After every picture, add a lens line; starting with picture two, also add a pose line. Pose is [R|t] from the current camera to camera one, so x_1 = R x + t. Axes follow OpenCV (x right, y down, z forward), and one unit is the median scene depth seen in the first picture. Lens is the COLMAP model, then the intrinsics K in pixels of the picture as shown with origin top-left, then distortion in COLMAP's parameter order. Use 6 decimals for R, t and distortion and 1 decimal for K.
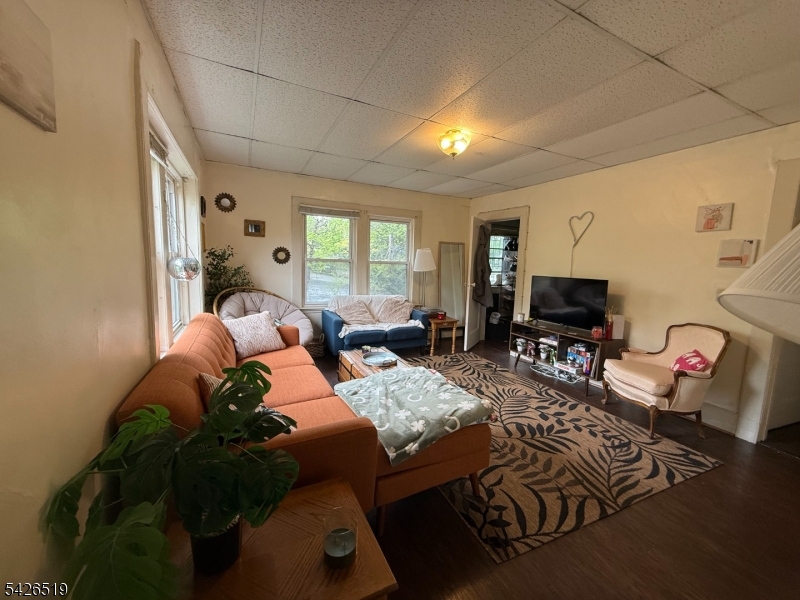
lens RADIAL K [[318.6, 0, 400.0], [0, 318.6, 300.0], [0, 0, 1]] dist [0.000627, 0.000057]
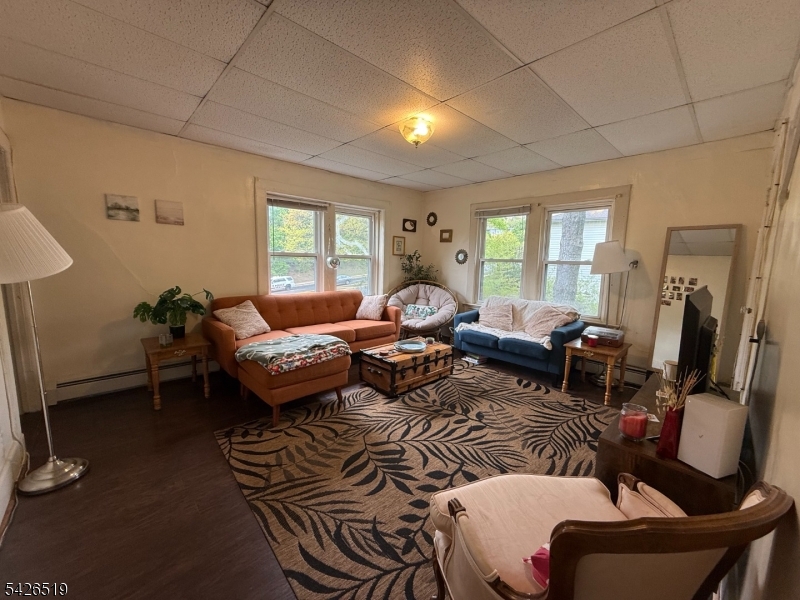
lens RADIAL K [[318.6, 0, 400.0], [0, 318.6, 300.0], [0, 0, 1]] dist [0.000627, 0.000057]
pose [[0.293480, 0.103181, -0.950381, 1.044573], [-0.129437, 0.989292, 0.067435, -0.047179], [0.947162, 0.103224, 0.303693, 0.668470]]
